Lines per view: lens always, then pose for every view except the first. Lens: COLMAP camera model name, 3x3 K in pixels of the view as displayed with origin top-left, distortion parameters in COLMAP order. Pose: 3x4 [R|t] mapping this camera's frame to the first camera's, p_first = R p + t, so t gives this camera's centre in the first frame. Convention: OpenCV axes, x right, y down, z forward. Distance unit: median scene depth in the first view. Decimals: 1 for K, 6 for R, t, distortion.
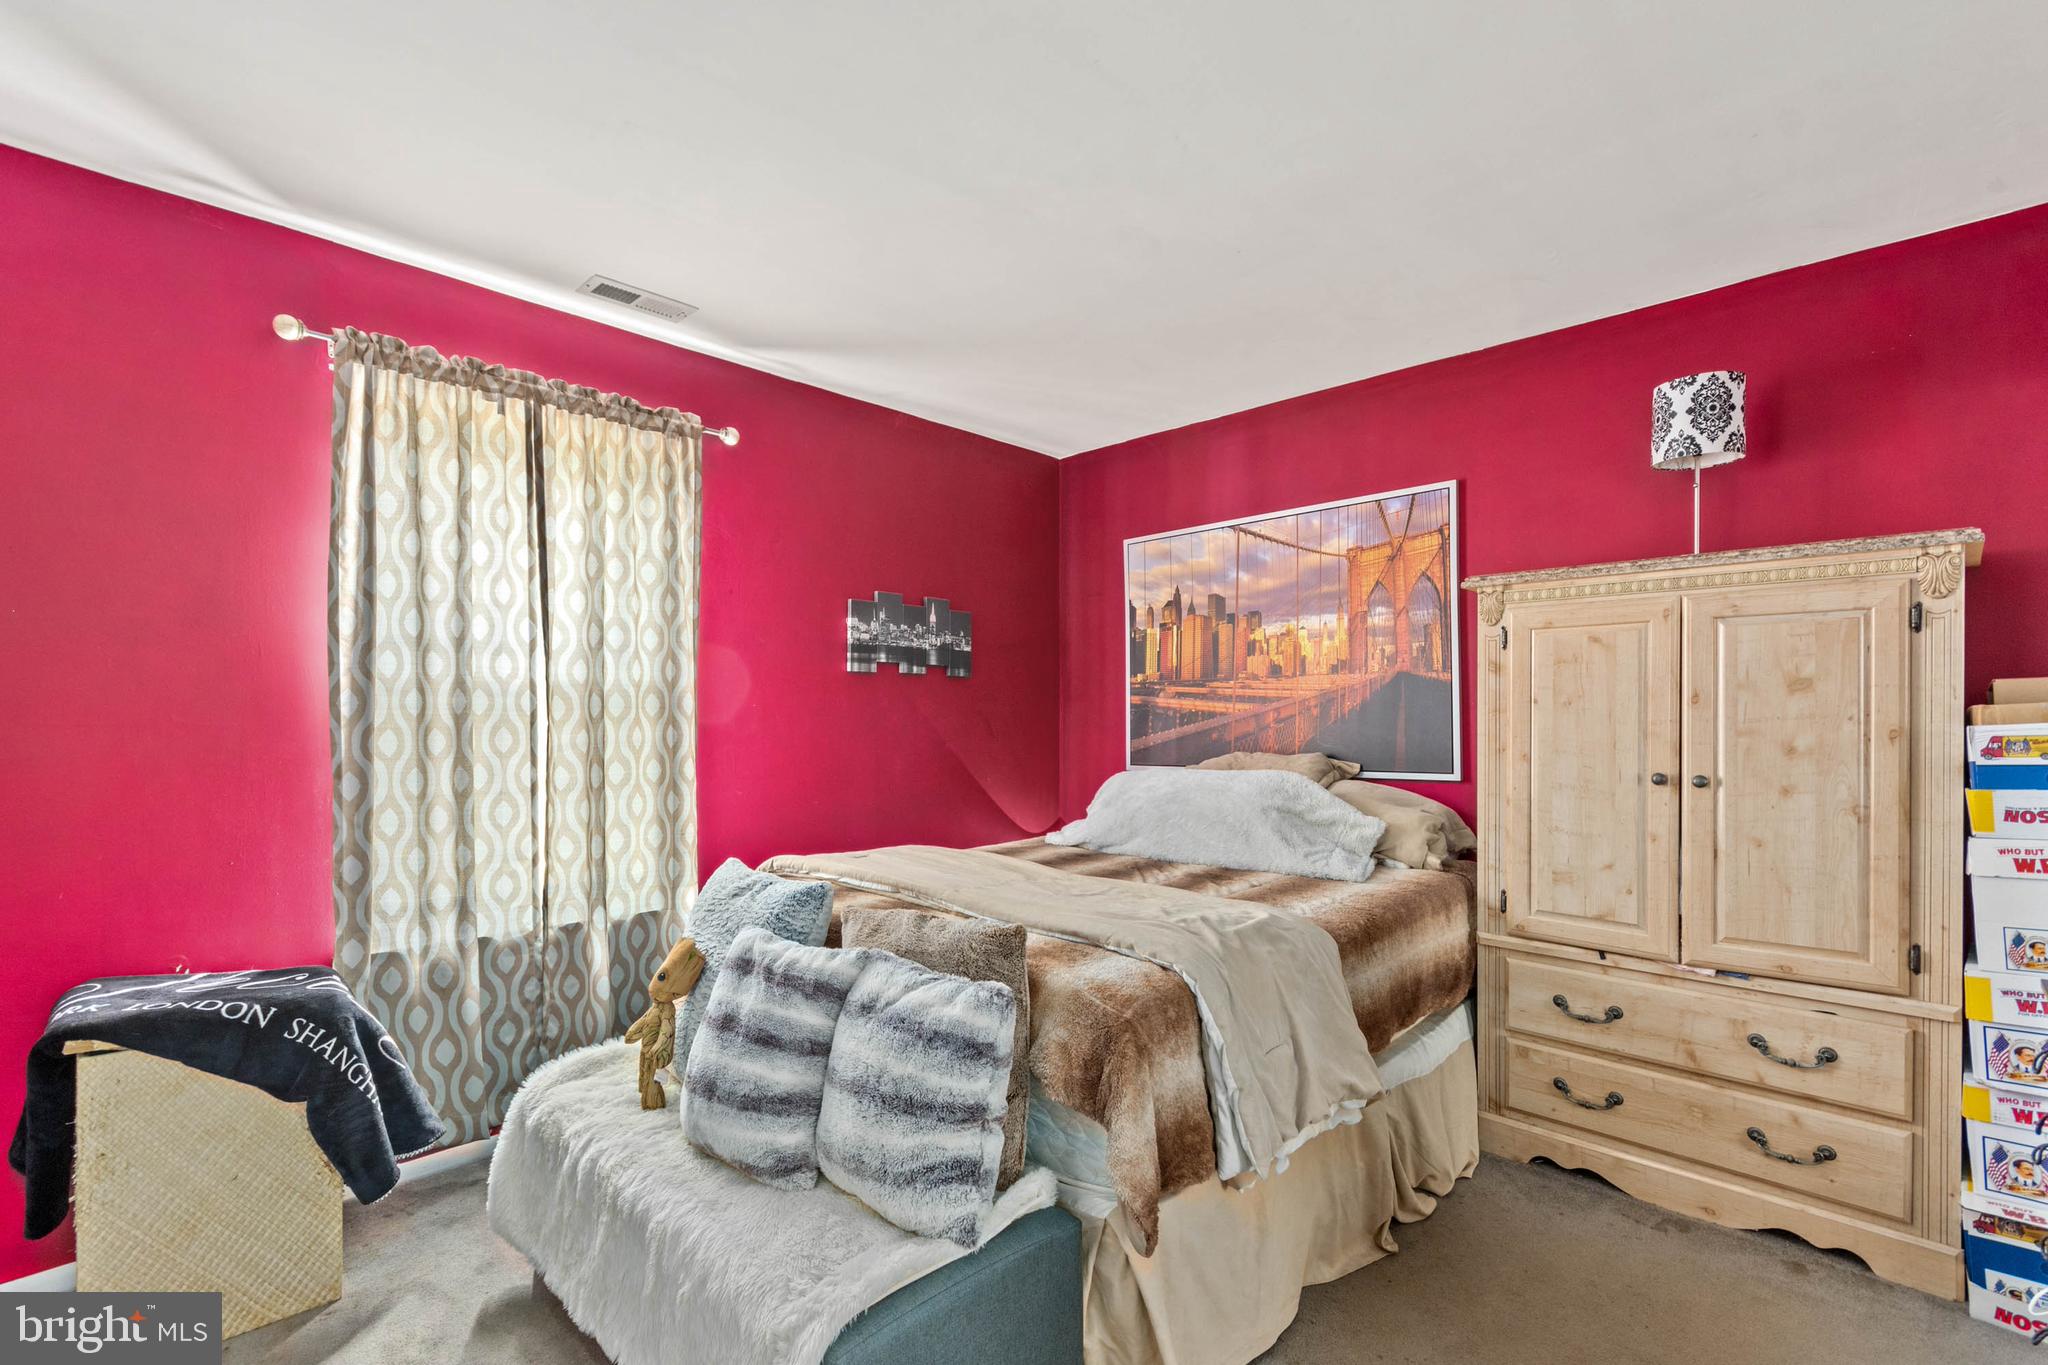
lens RADIAL K [[921.8, 0, 1019.5], [0, 921.8, 717.8], [0, 0, 1]] dist [-0.008855, 0.014021]
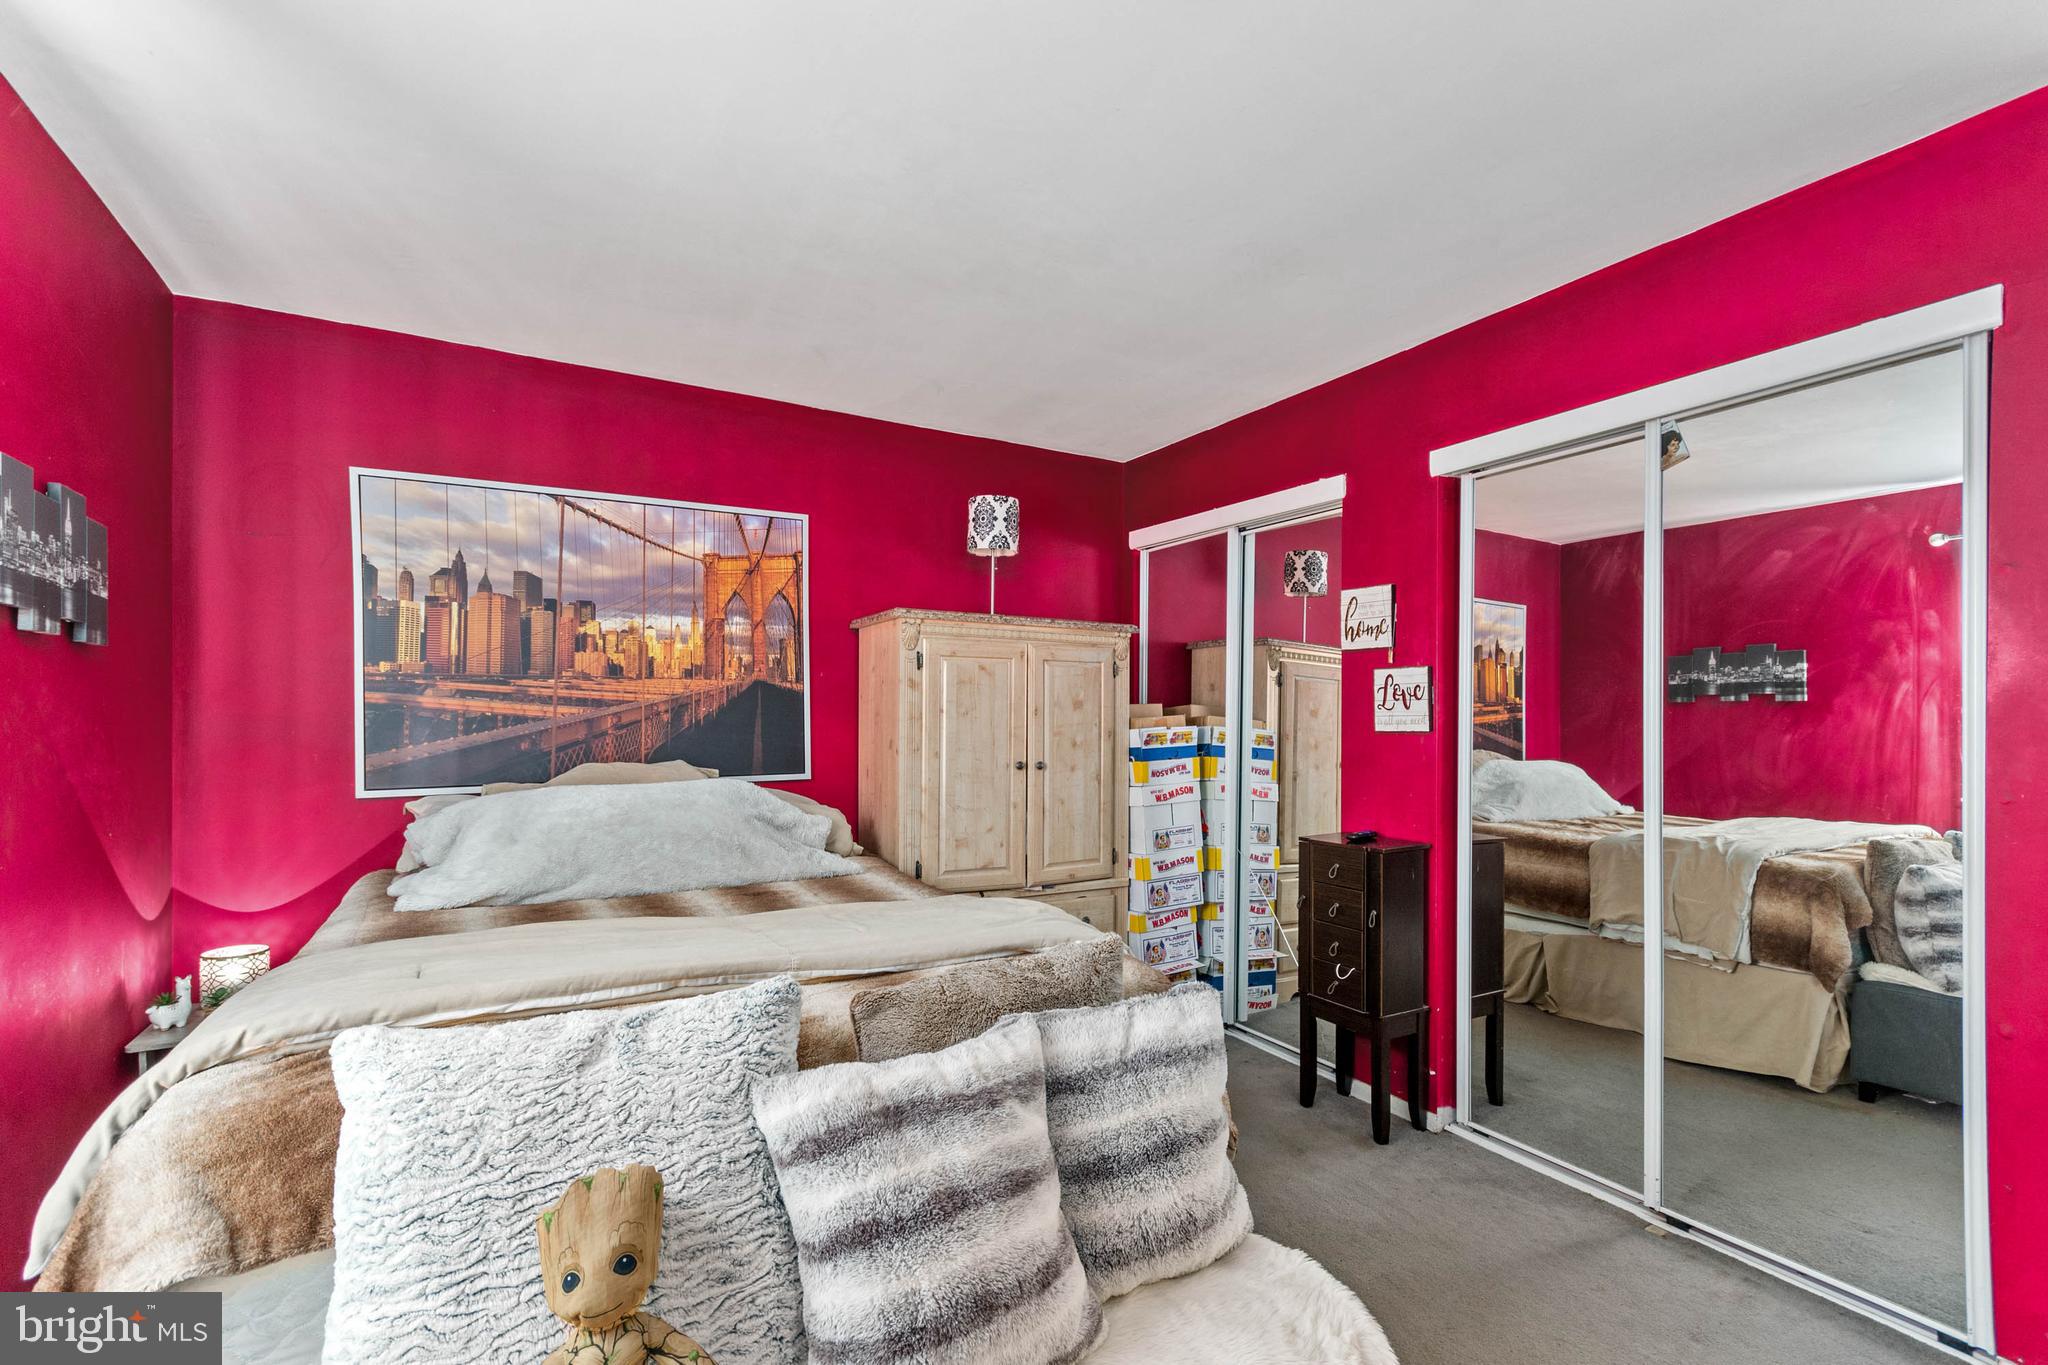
lens RADIAL K [[921.8, 0, 1019.5], [0, 921.8, 717.8], [0, 0, 1]] dist [-0.008855, 0.014021]
pose [[0.287492, 0.009197, 0.957739, -0.493448], [-0.001426, 0.999957, -0.009174, 0.002103], [-0.957782, 0.001272, 0.287493, 0.387967]]
